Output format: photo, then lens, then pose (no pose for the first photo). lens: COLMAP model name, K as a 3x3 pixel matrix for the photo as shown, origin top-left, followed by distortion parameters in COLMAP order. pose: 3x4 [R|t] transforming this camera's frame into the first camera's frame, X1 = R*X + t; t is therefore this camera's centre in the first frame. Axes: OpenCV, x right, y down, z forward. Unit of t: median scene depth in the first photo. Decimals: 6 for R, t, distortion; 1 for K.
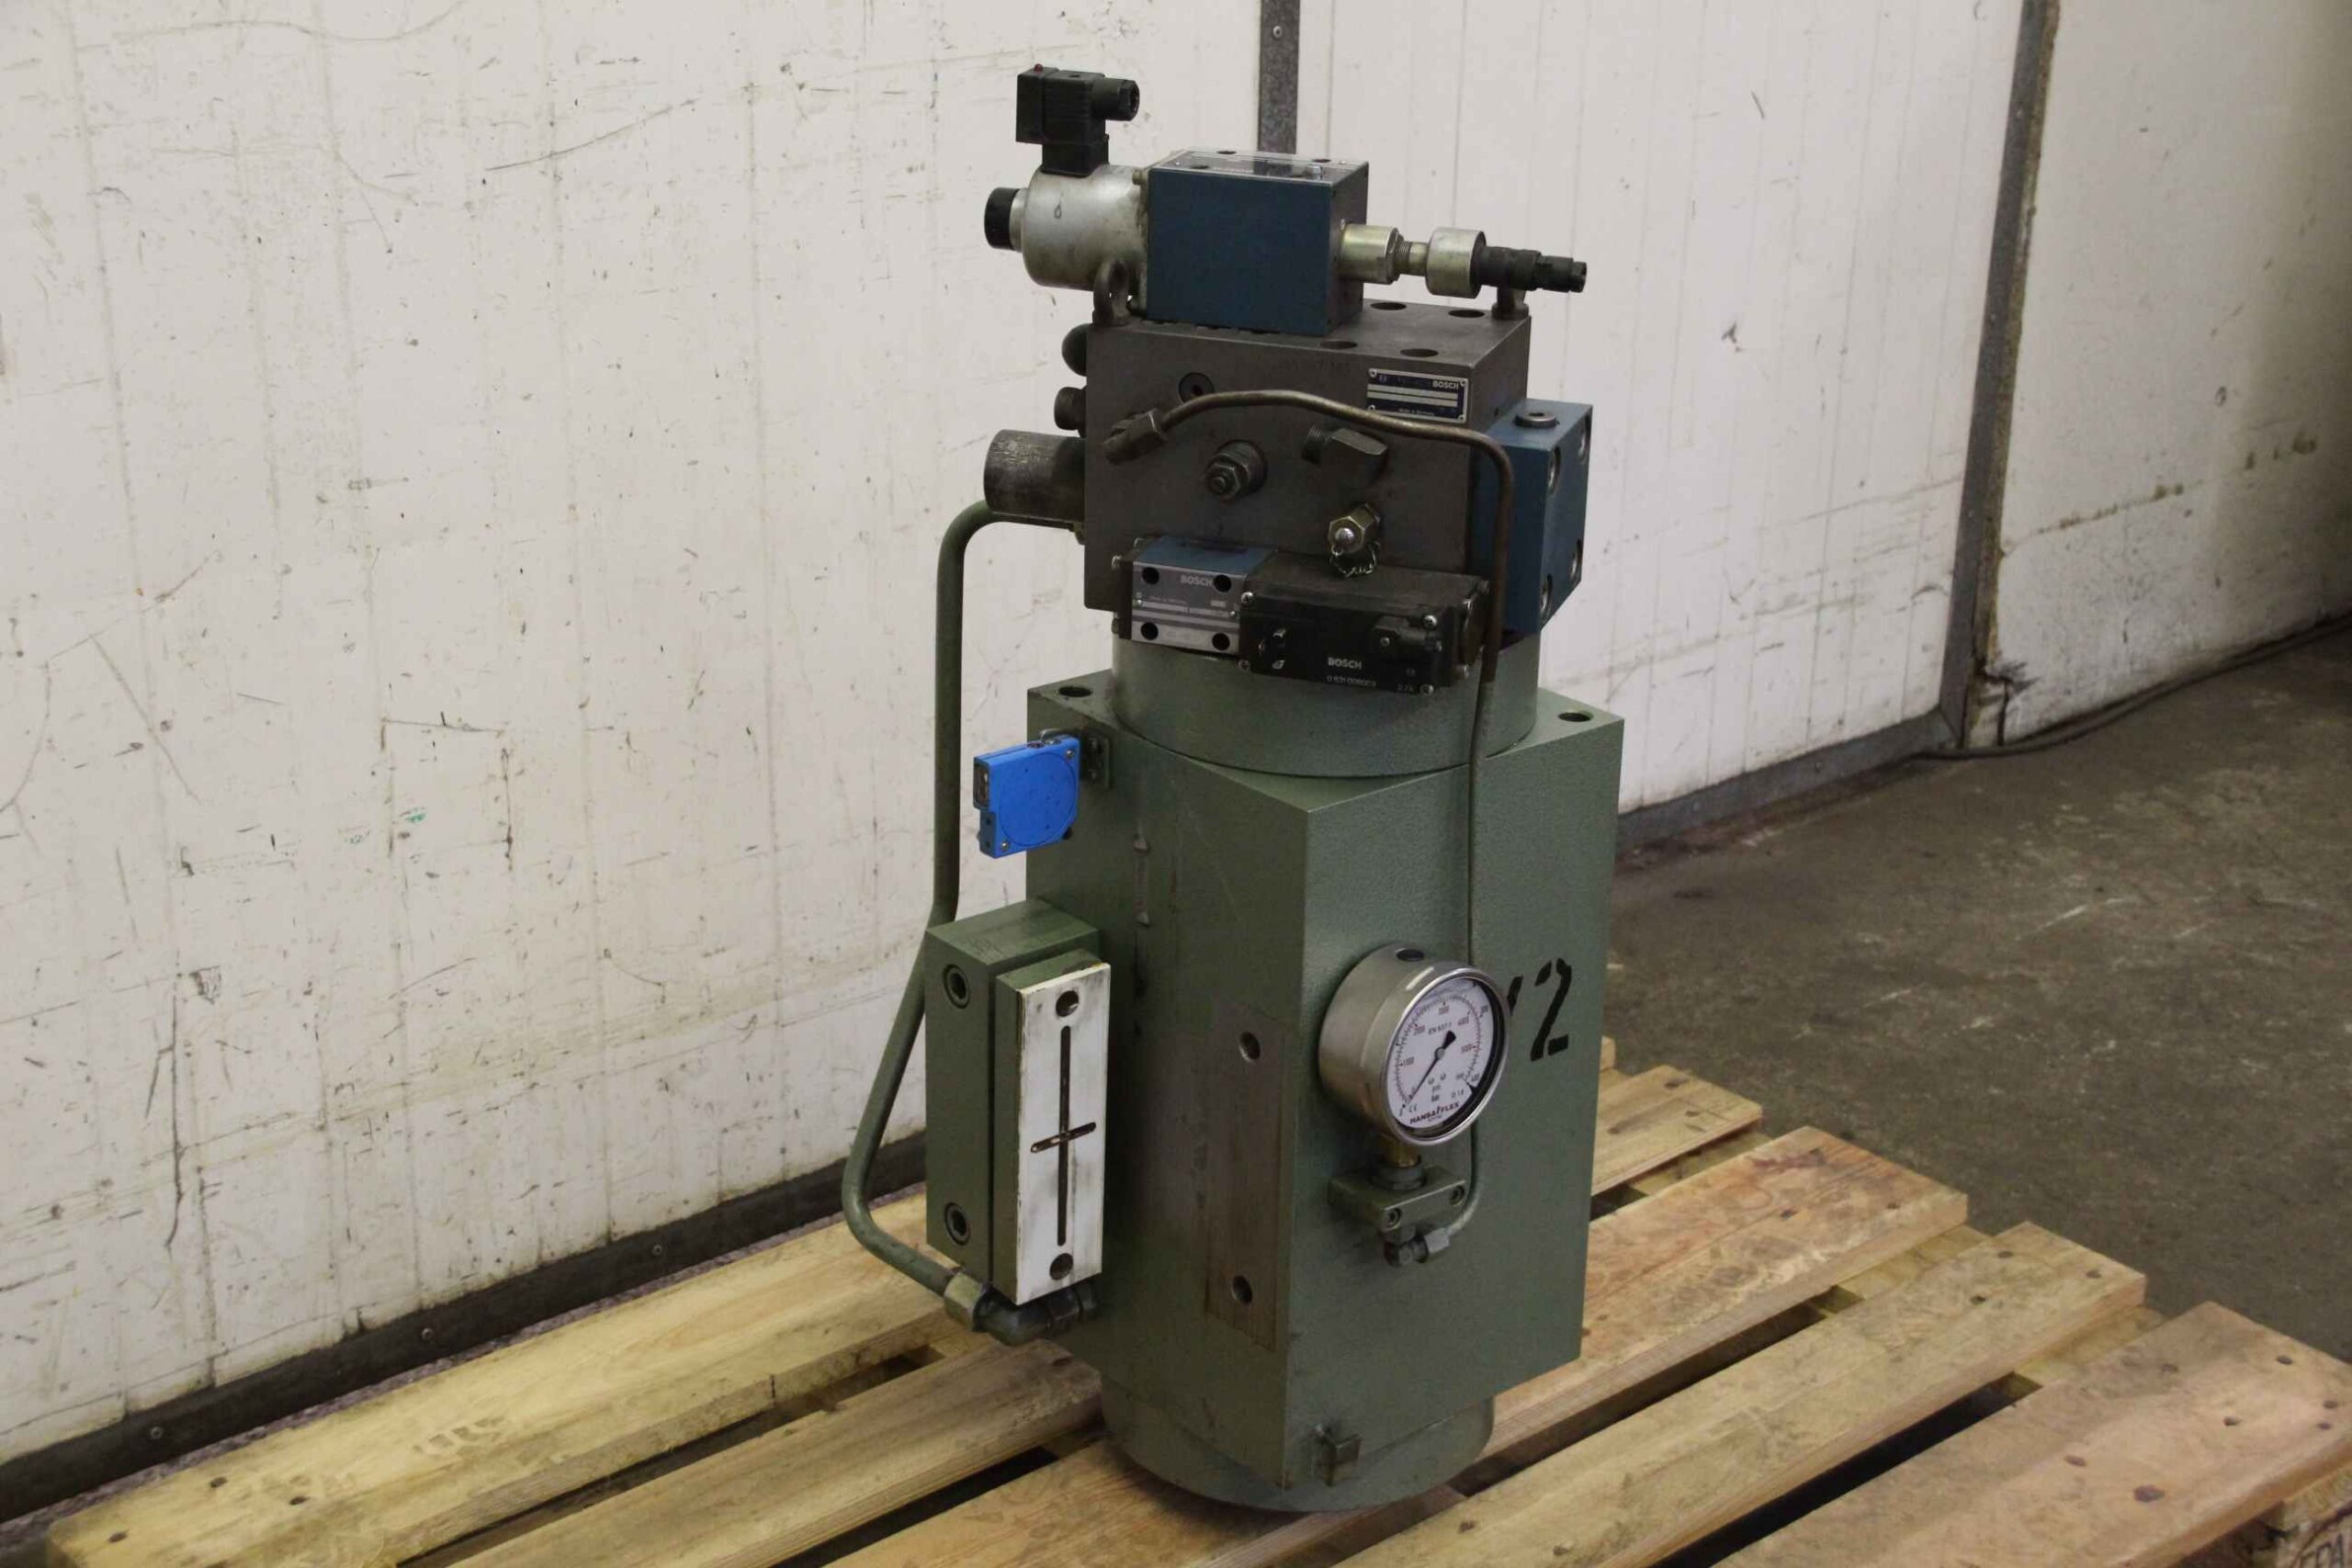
lens RADIAL K [[3452.1, 0, 1099.1], [0, 3452.1, 815.4], [0, 0, 1]] dist [0.081565, 0.766432]
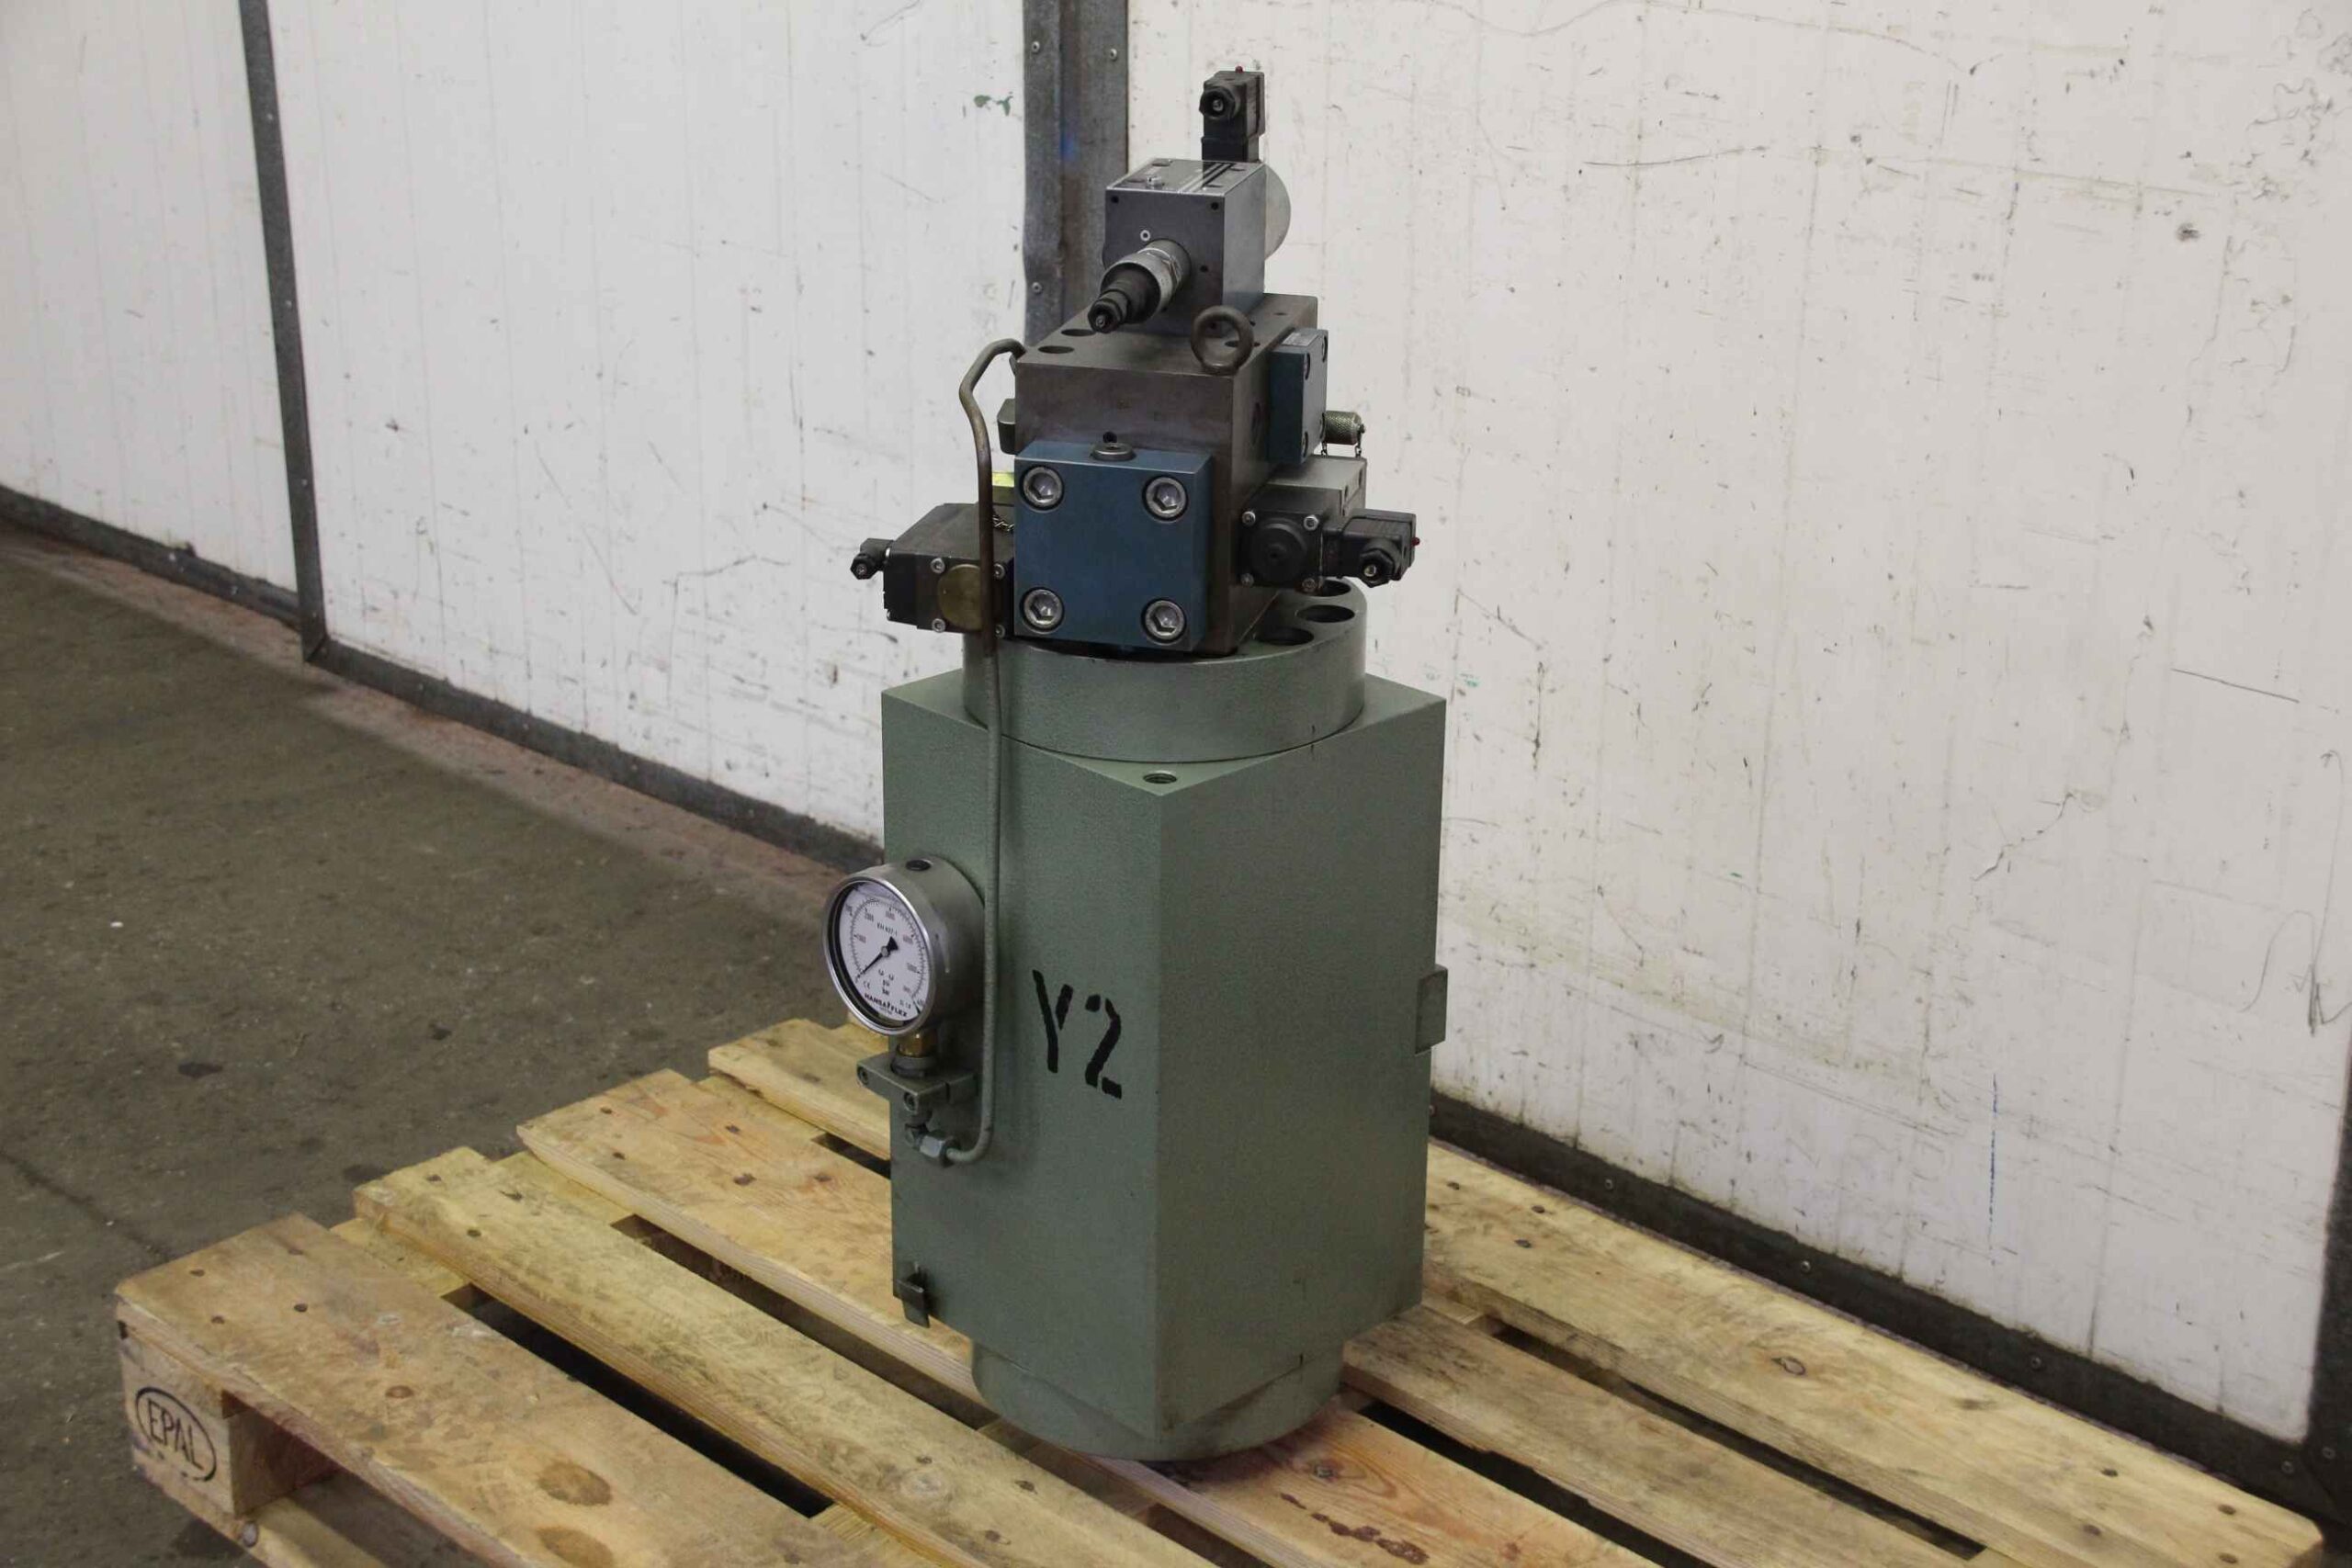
lens RADIAL K [[3213.1, 0, 1134.7], [0, 3213.1, 794.9], [0, 0, 1]] dist [0.027544, 0.673503]
pose [[0.087996, 0.342560, -0.935366, 0.894530], [-0.369749, 0.883156, 0.288655, -0.257194], [0.924956, 0.320450, 0.204375, 0.720272]]
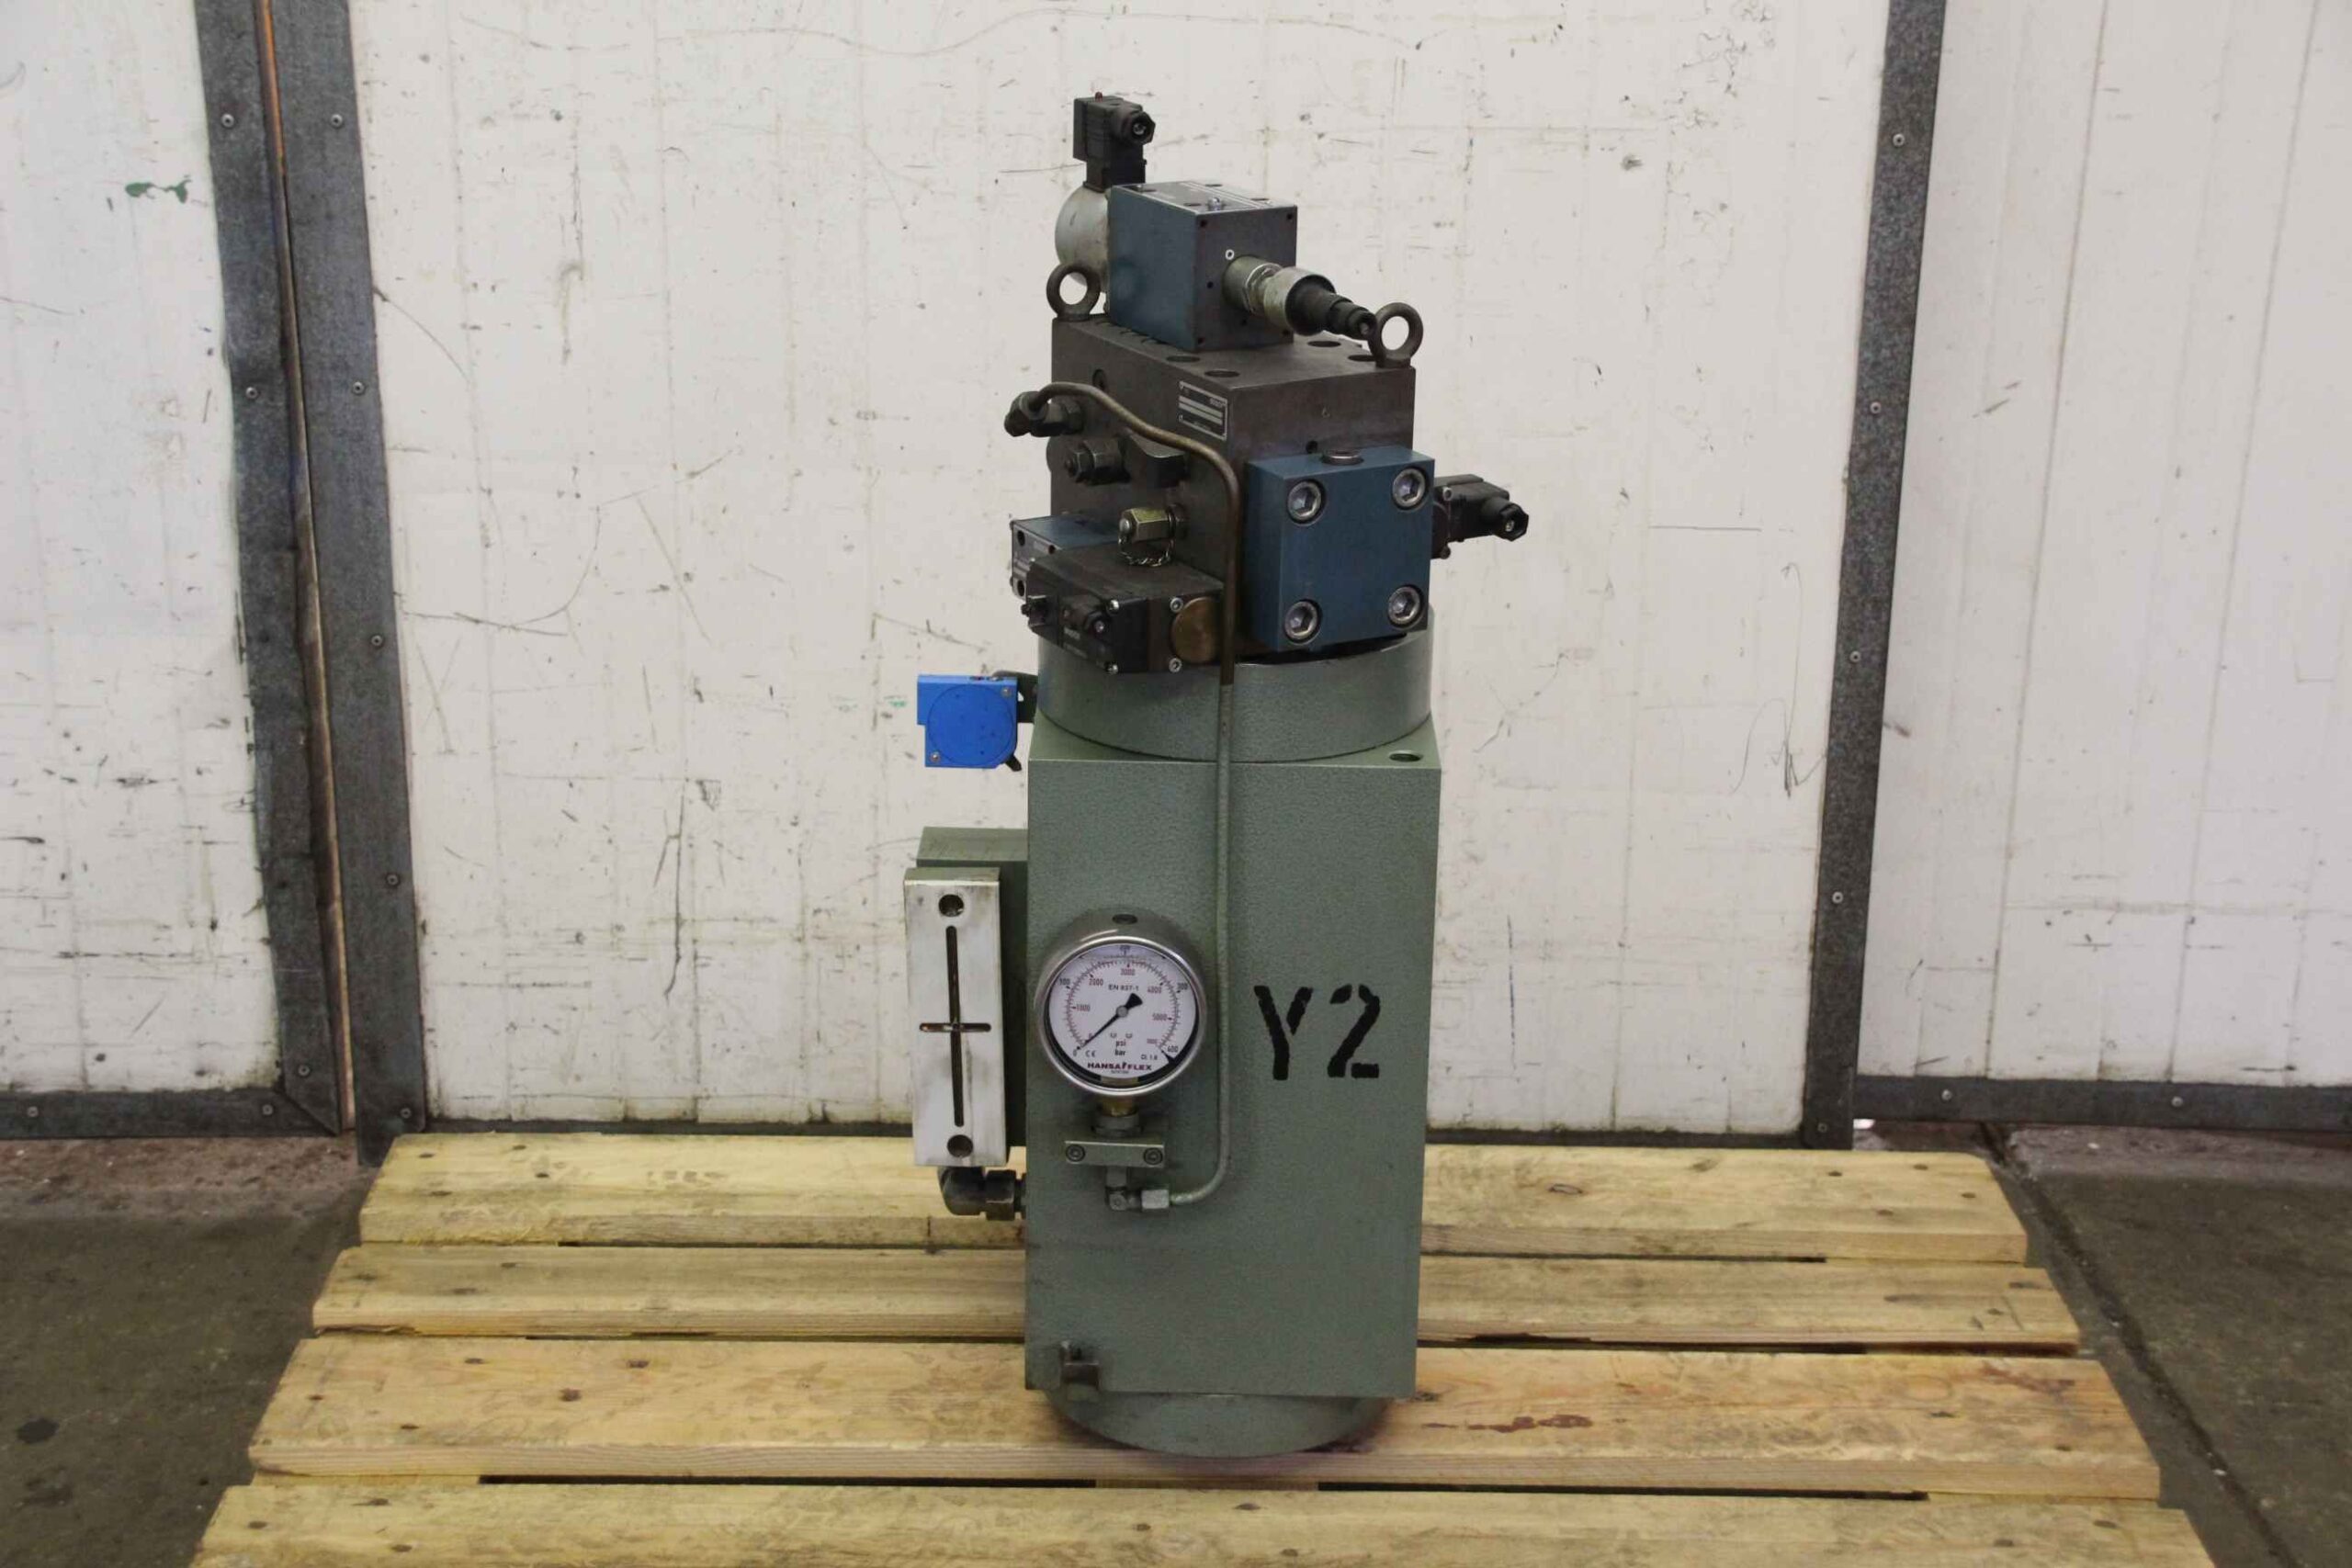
lens RADIAL K [[3452.1, 0, 1099.1], [0, 3452.1, 815.4], [0, 0, 1]] dist [0.081565, 0.766432]
pose [[0.756738, 0.212403, -0.618250, 0.637979], [-0.239706, 0.970027, 0.039857, -0.027557], [0.608185, 0.118036, 0.784970, 0.117329]]
